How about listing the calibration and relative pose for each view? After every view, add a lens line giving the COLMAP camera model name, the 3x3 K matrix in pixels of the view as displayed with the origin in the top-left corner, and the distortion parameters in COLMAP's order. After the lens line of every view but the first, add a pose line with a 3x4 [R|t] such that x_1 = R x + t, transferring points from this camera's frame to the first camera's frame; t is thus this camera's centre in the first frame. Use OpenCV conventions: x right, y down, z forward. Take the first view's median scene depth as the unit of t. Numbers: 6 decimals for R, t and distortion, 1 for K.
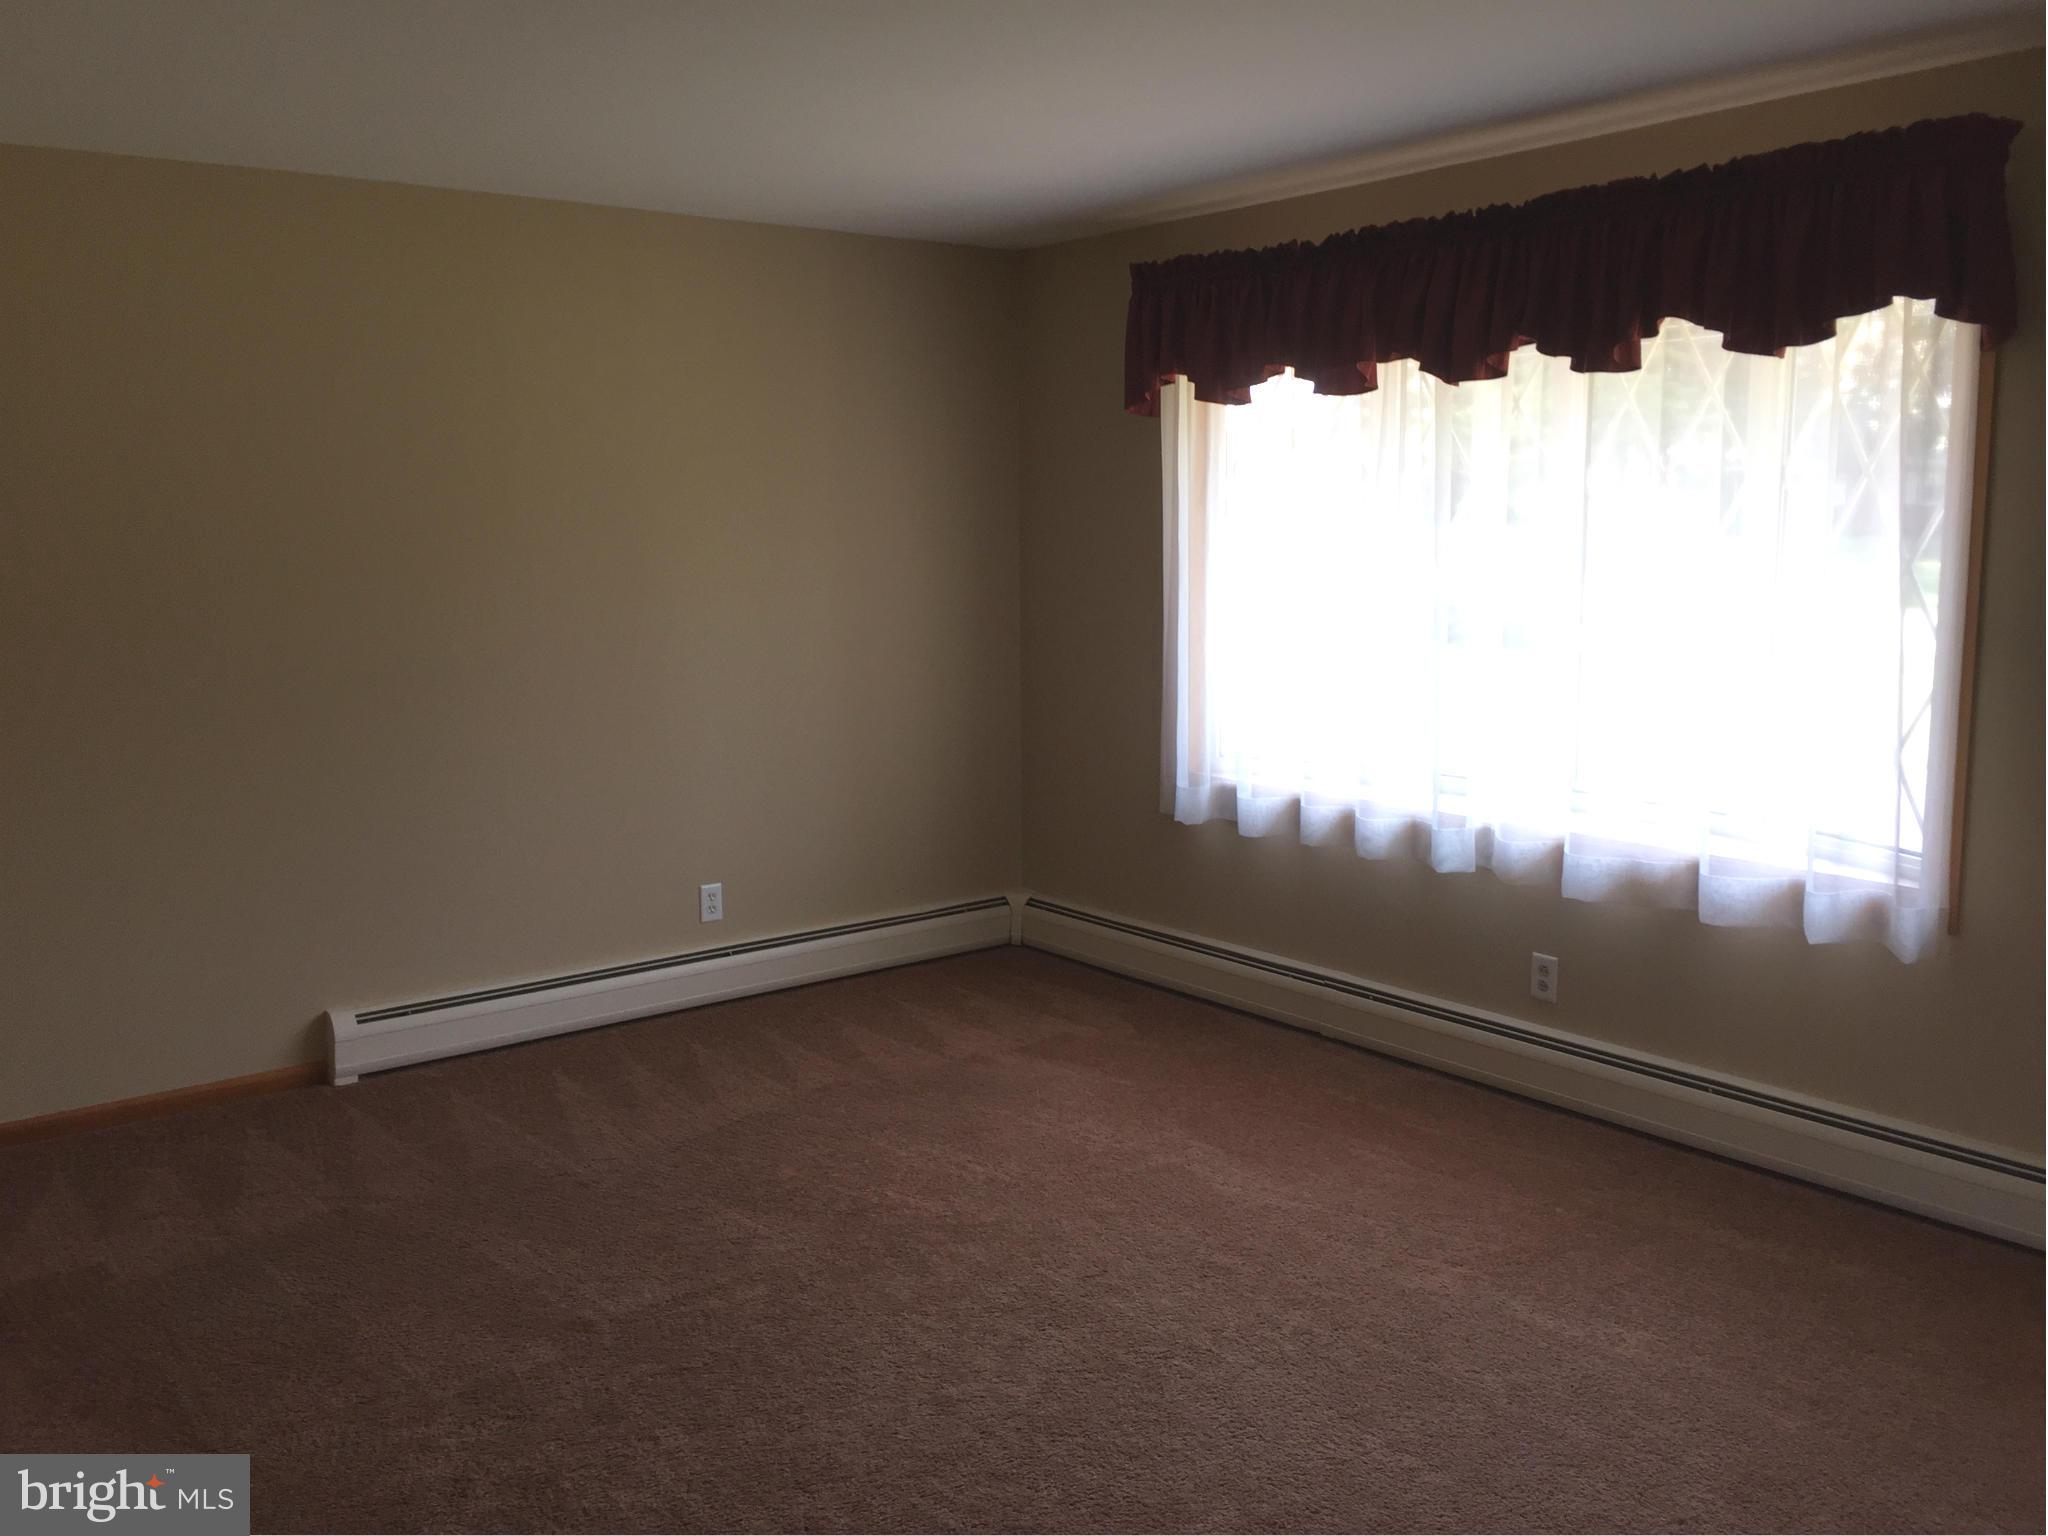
lens RADIAL K [[1745.1, 0, 1023.8], [0, 1745.1, 765.4], [0, 0, 1]] dist [0.089498, -0.110981]
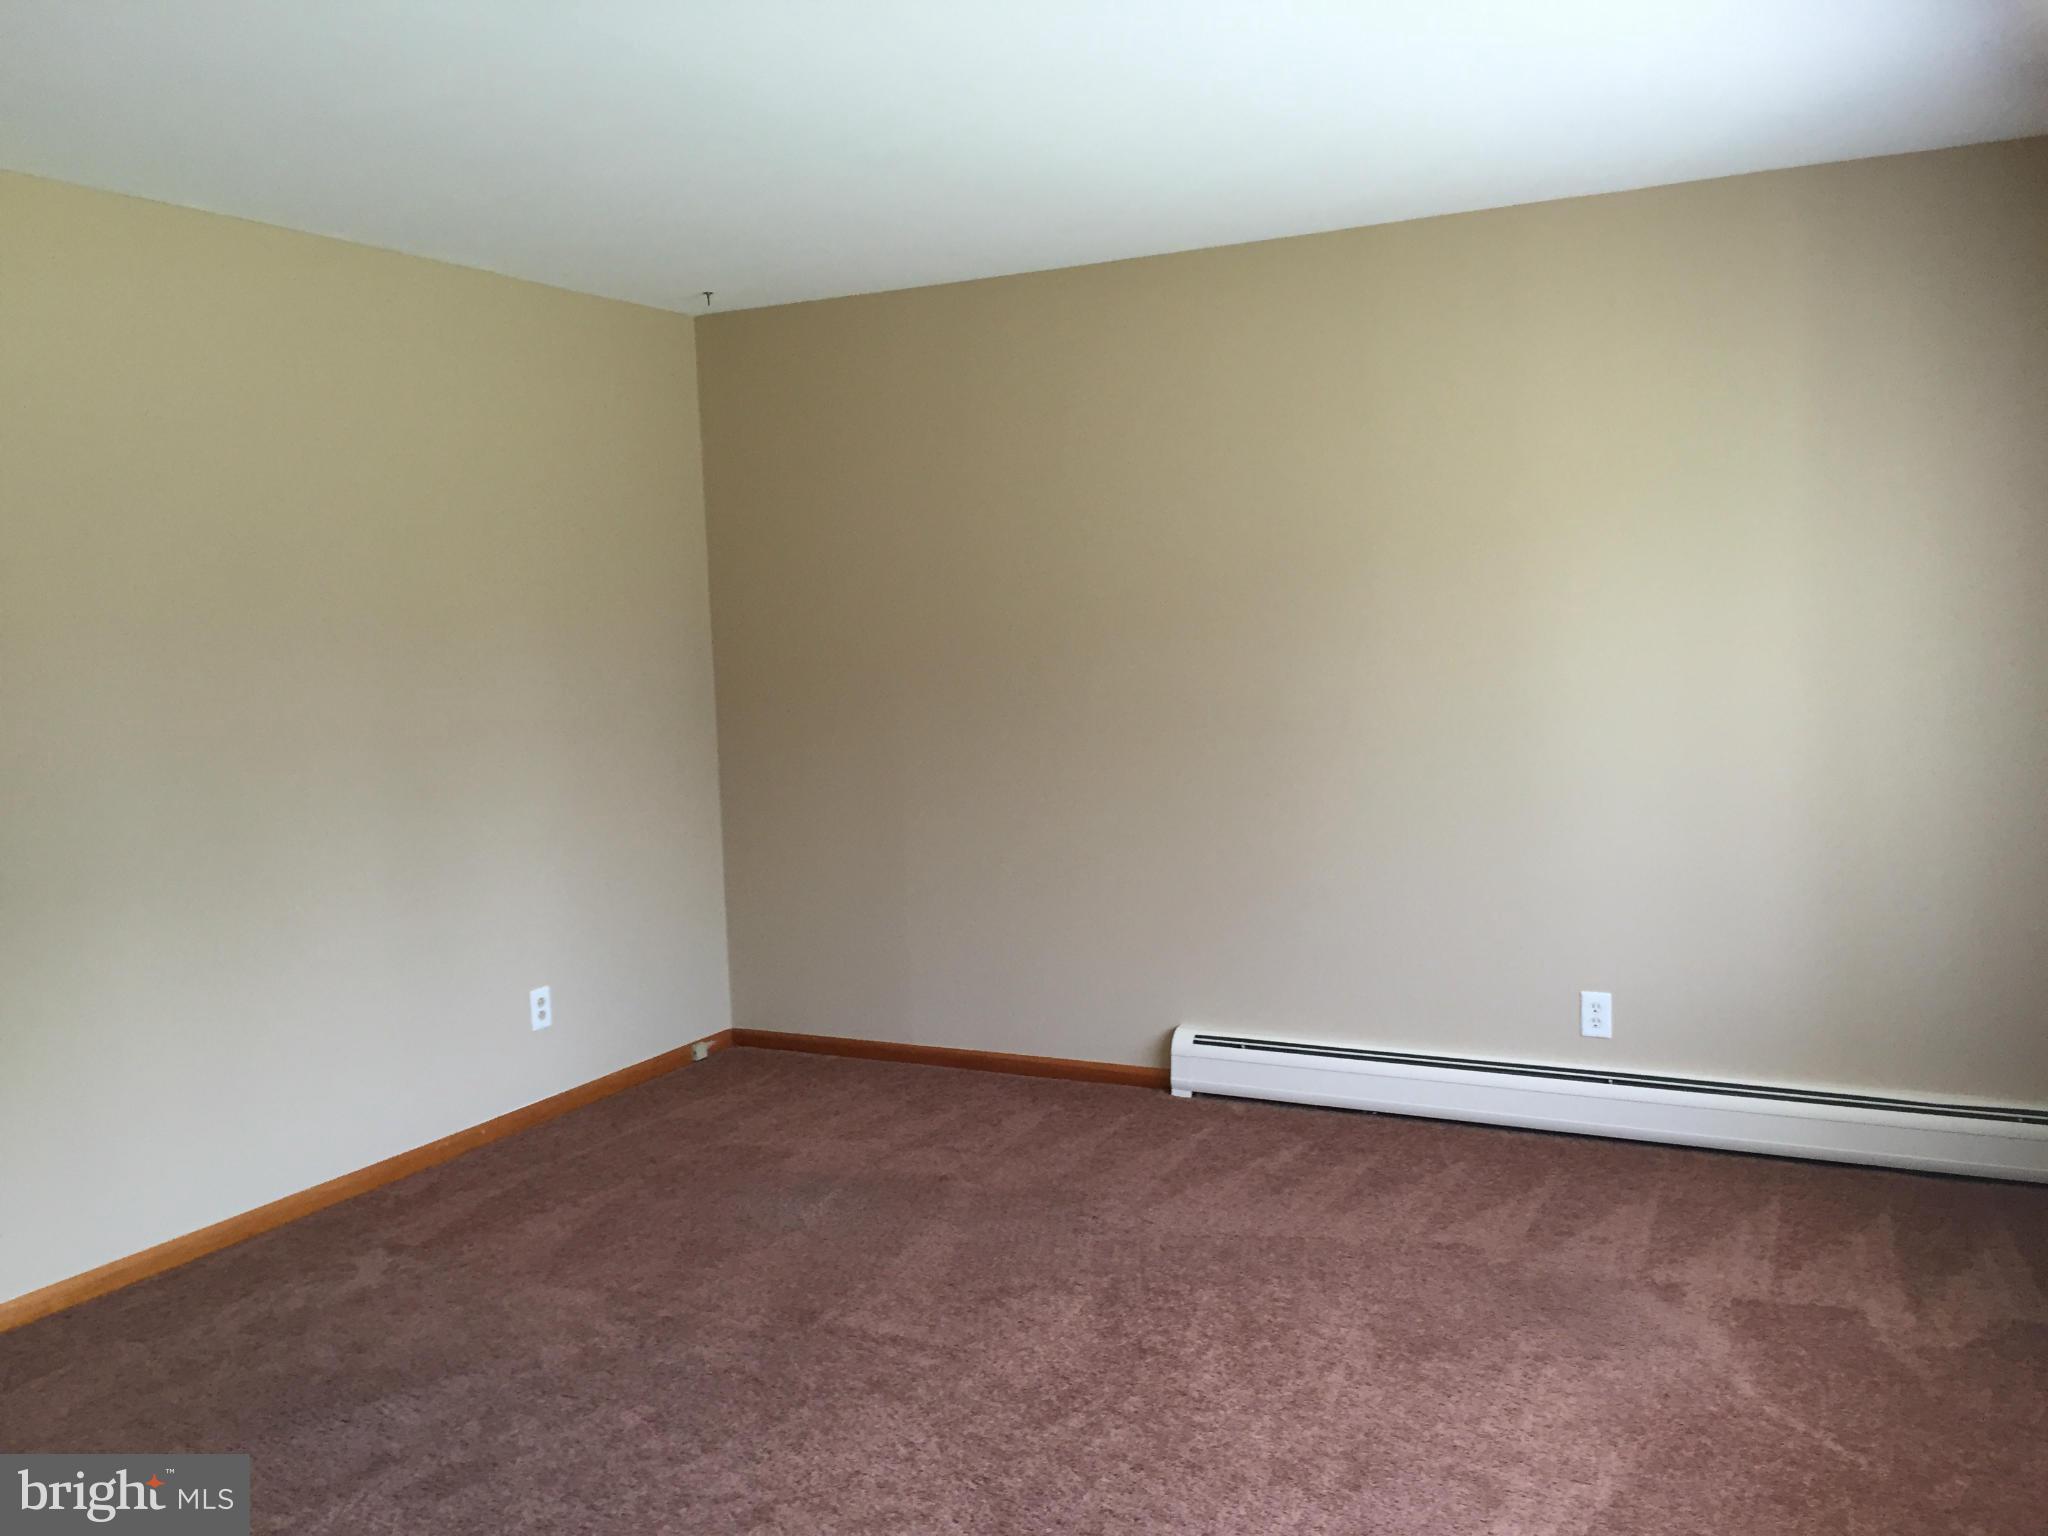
lens RADIAL K [[1745.1, 0, 1021.4], [0, 1745.1, 766.3], [0, 0, 1]] dist [0.089498, -0.110981]
pose [[0.416724, 0.075187, -0.905918, 0.526213], [-0.099080, 0.994393, 0.036953, -0.049583], [0.903617, 0.074360, 0.421837, 0.446083]]
